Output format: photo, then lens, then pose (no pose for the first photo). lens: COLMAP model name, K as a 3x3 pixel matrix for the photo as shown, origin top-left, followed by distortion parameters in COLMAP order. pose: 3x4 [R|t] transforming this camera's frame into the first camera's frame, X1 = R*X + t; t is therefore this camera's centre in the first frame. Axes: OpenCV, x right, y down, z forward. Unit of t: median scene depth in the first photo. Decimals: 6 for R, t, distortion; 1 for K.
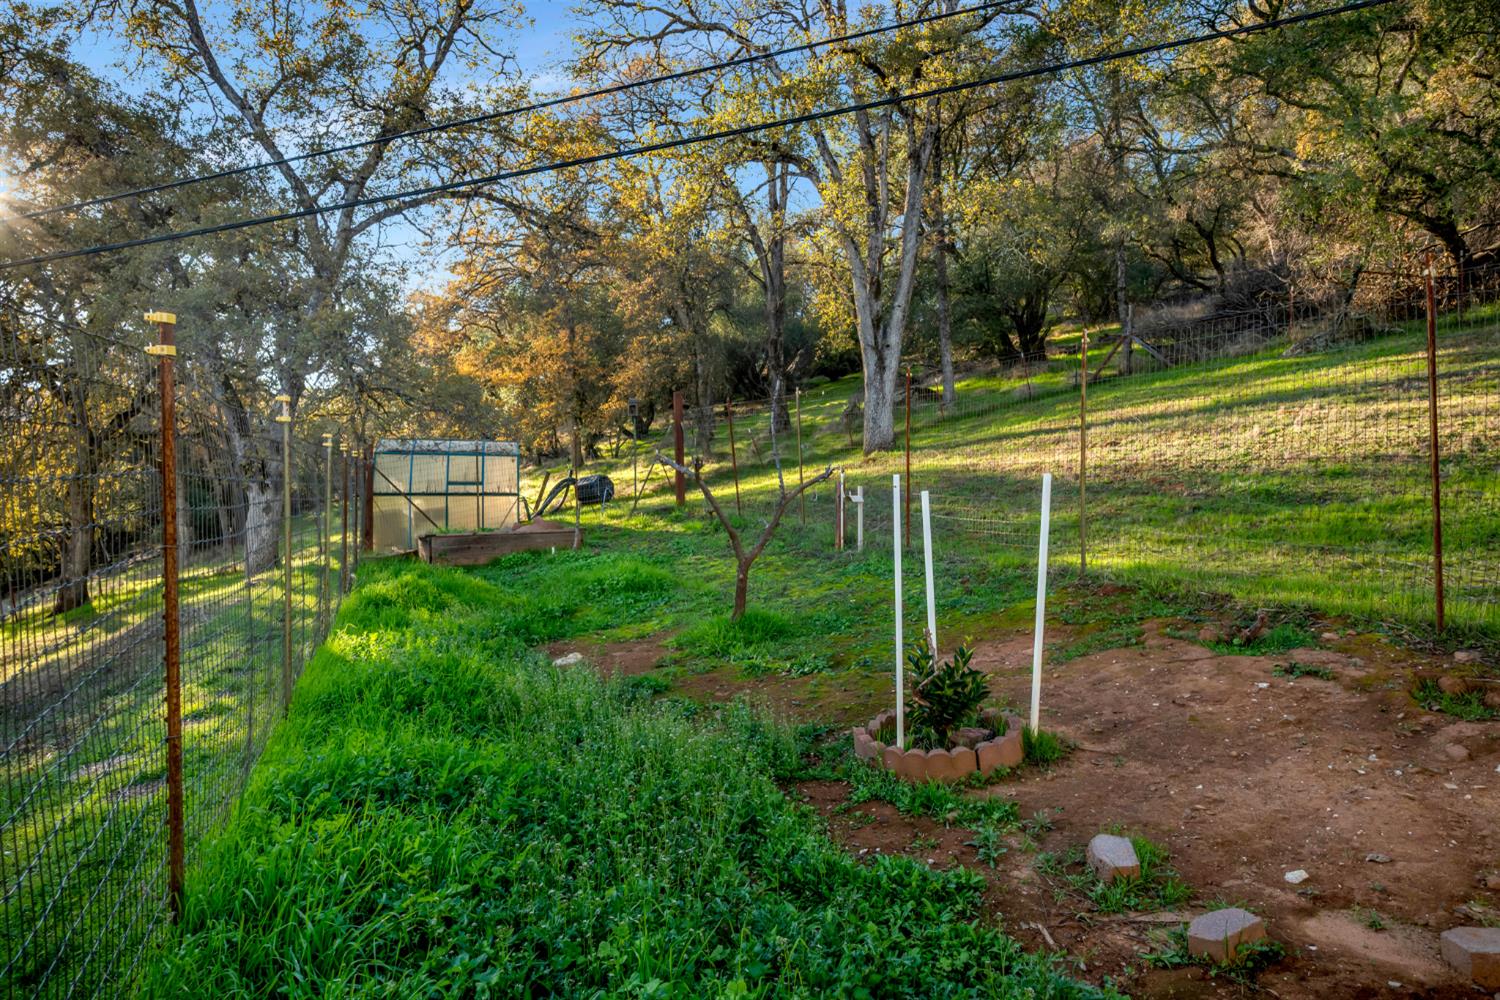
lens RADIAL K [[865.3, 0, 755.5], [0, 865.3, 495.1], [0, 0, 1]] dist [-0.001037, -0.000405]
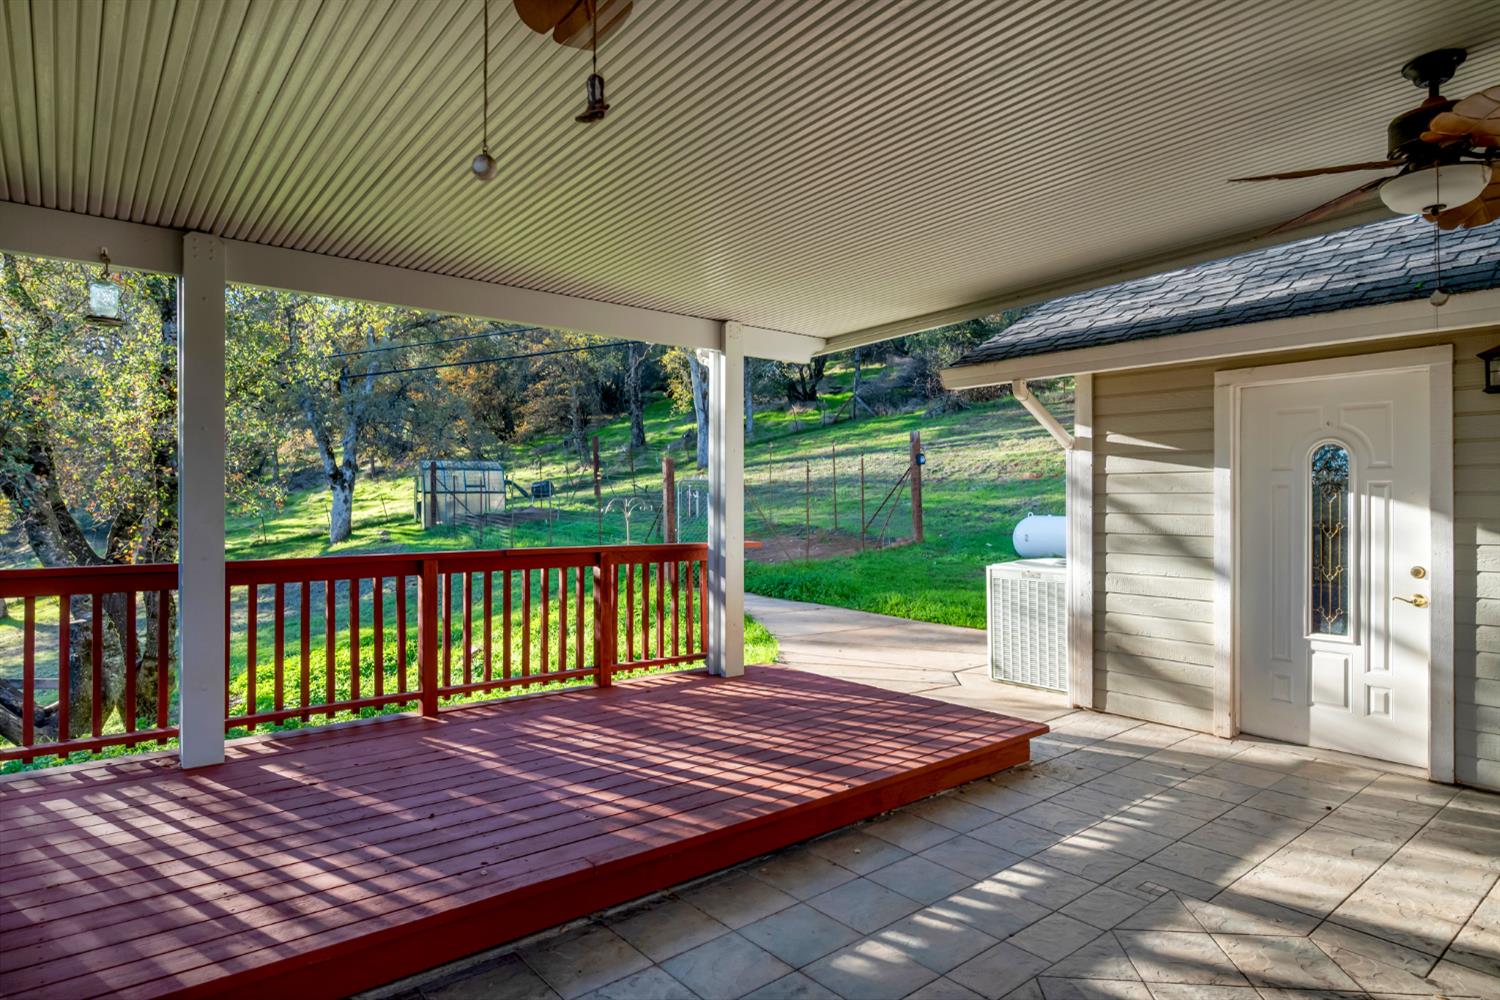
lens RADIAL K [[865.3, 0, 755.5], [0, 865.3, 495.1], [0, 0, 1]] dist [-0.001037, -0.000405]
pose [[0.981351, -0.009967, 0.191968, -0.099084], [0.009281, 0.999947, 0.004475, 0.001901], [-0.192003, -0.002610, 0.981391, -0.762275]]
